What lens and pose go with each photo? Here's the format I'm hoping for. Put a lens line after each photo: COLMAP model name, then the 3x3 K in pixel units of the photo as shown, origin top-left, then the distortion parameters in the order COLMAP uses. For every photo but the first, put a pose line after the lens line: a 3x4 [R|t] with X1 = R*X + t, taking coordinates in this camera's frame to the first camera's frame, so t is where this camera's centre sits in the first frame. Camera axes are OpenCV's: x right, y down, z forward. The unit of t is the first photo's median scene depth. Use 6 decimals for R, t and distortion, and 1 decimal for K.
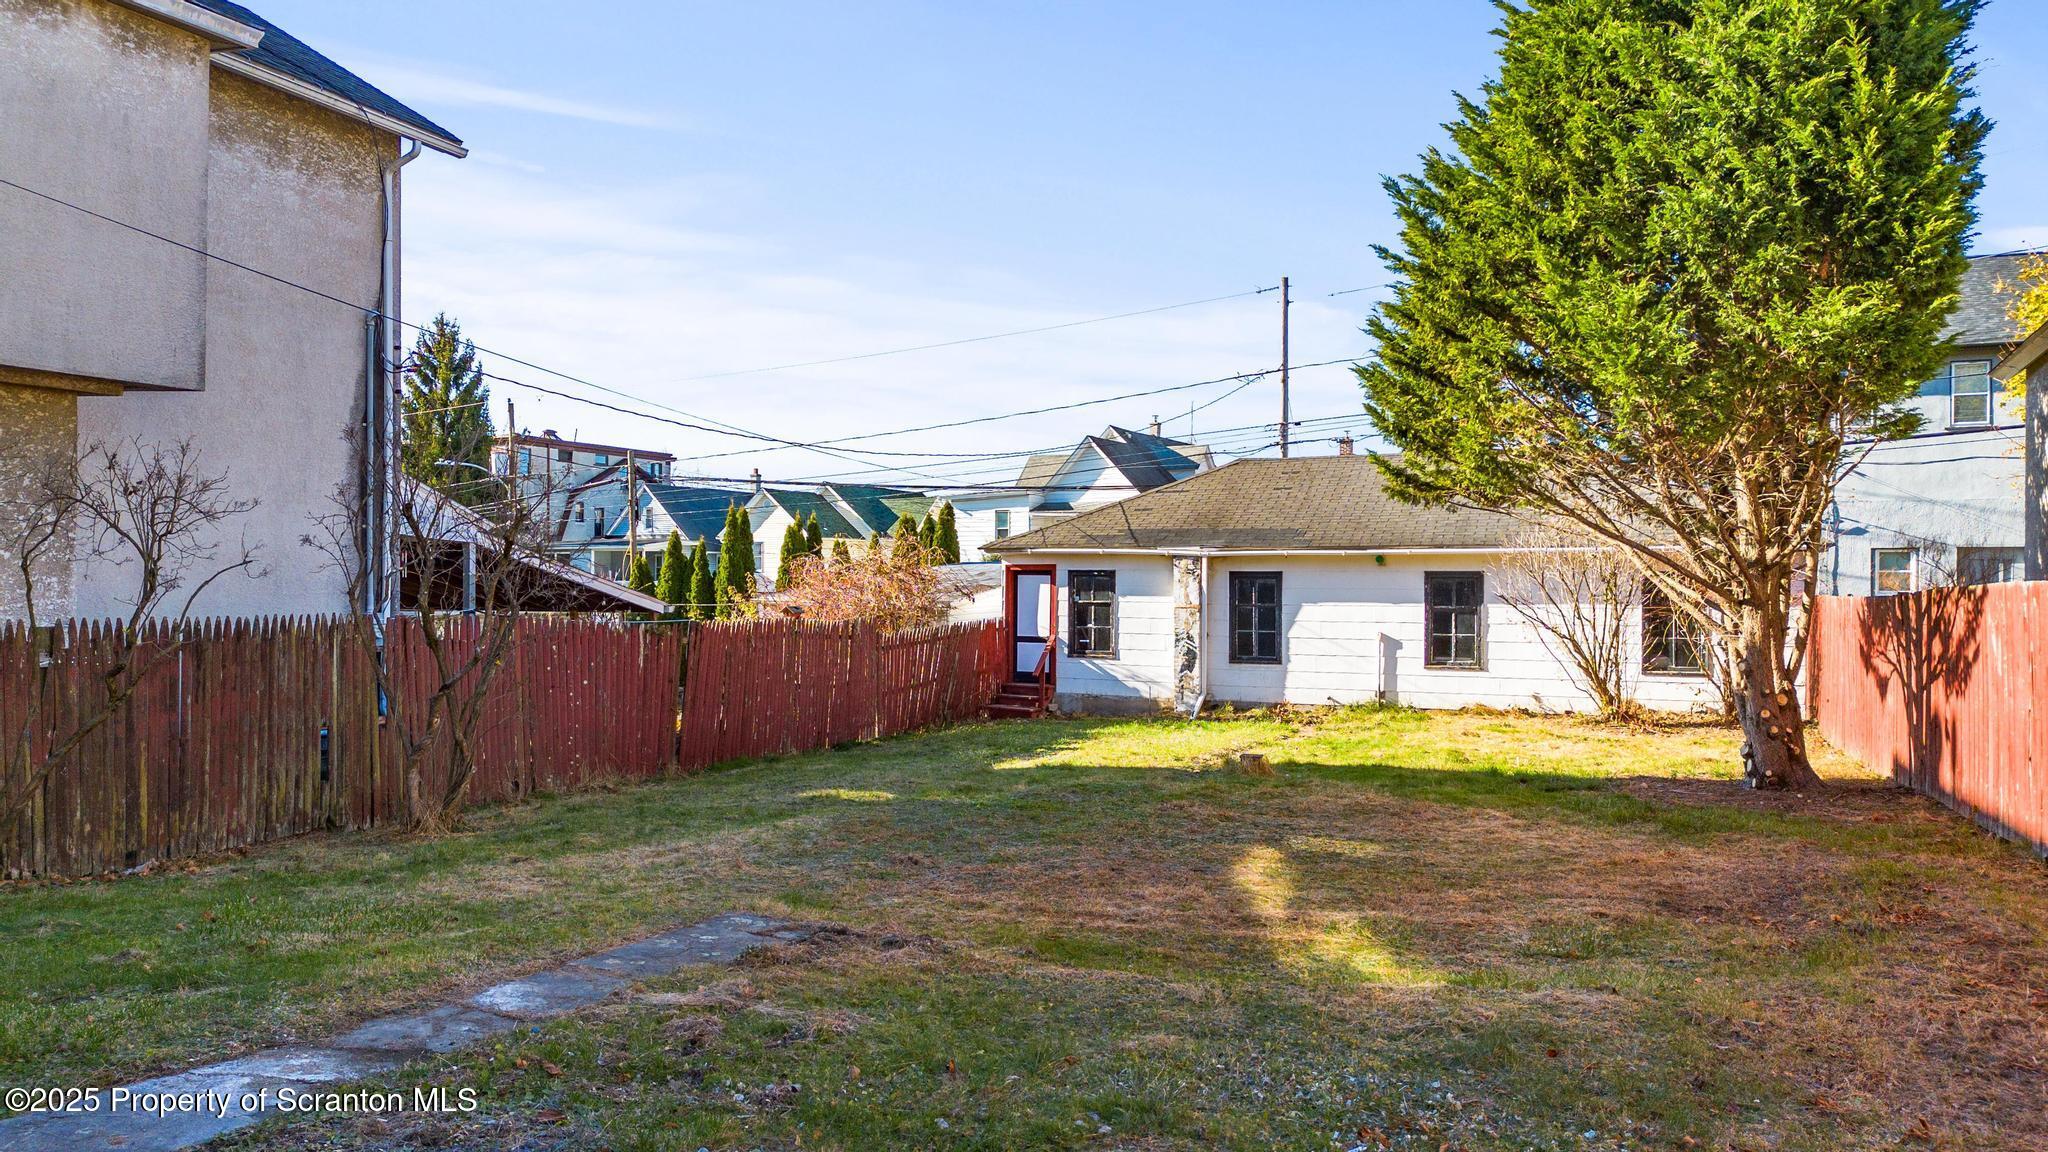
lens RADIAL K [[1404.6, 0, 1024.0], [0, 1404.6, 576.0], [0, 0, 1]] dist [0.069016, -0.089225]
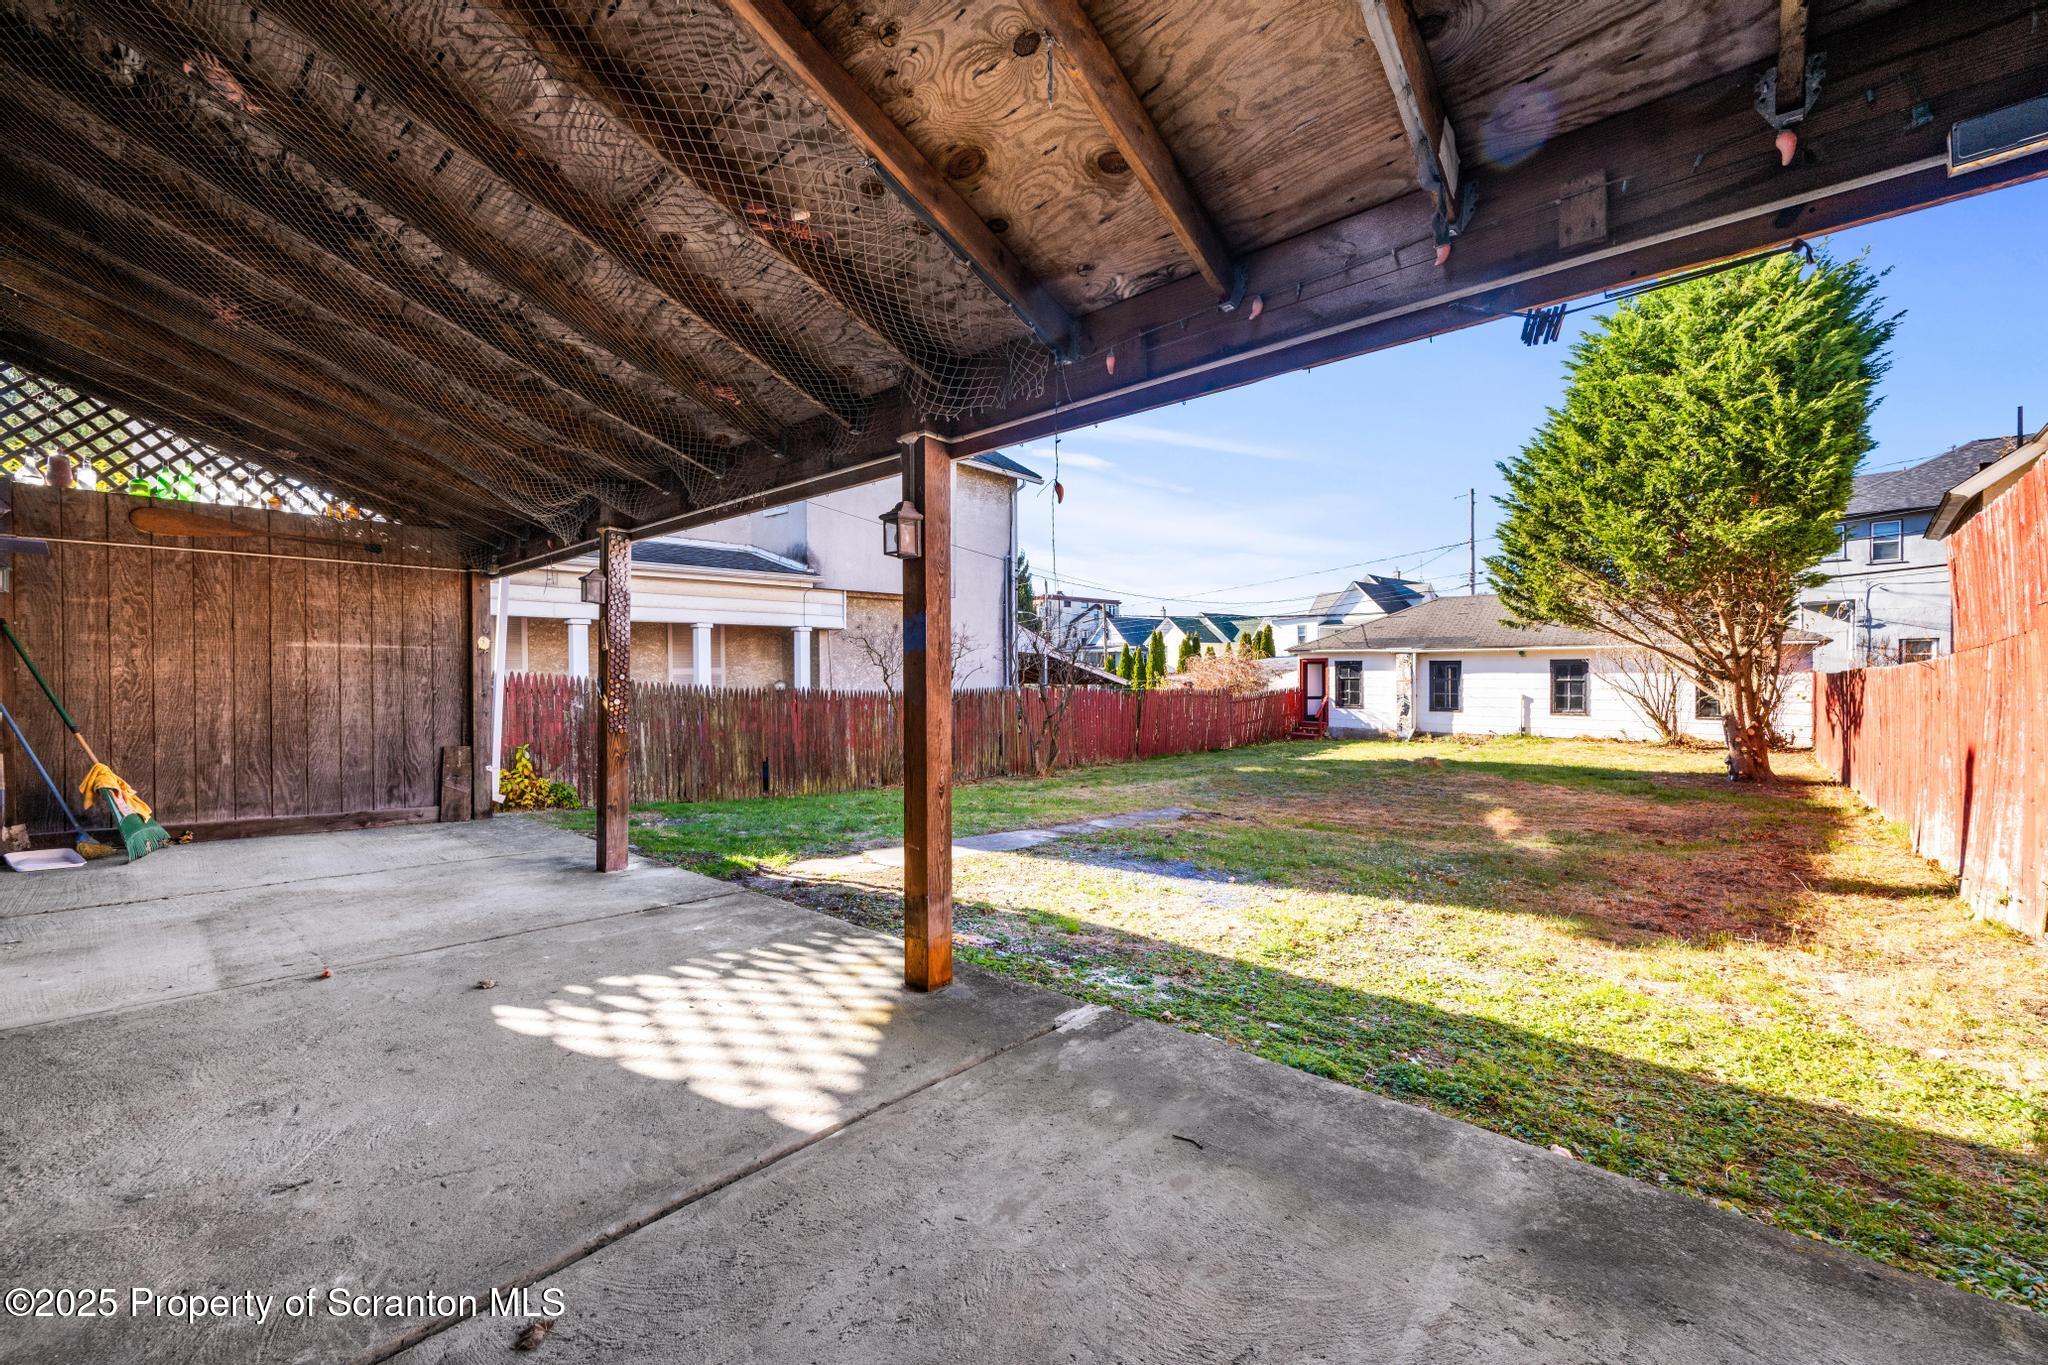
lens RADIAL K [[816.1, 0, 1024.0], [0, 816.1, 682.5], [0, 0, 1]] dist [0.001443, 0.000199]
pose [[0.939080, -0.004924, -0.343663, 0.022476], [0.014065, 0.999610, 0.024111, -0.010569], [0.343410, -0.027476, 0.938784, -0.229159]]
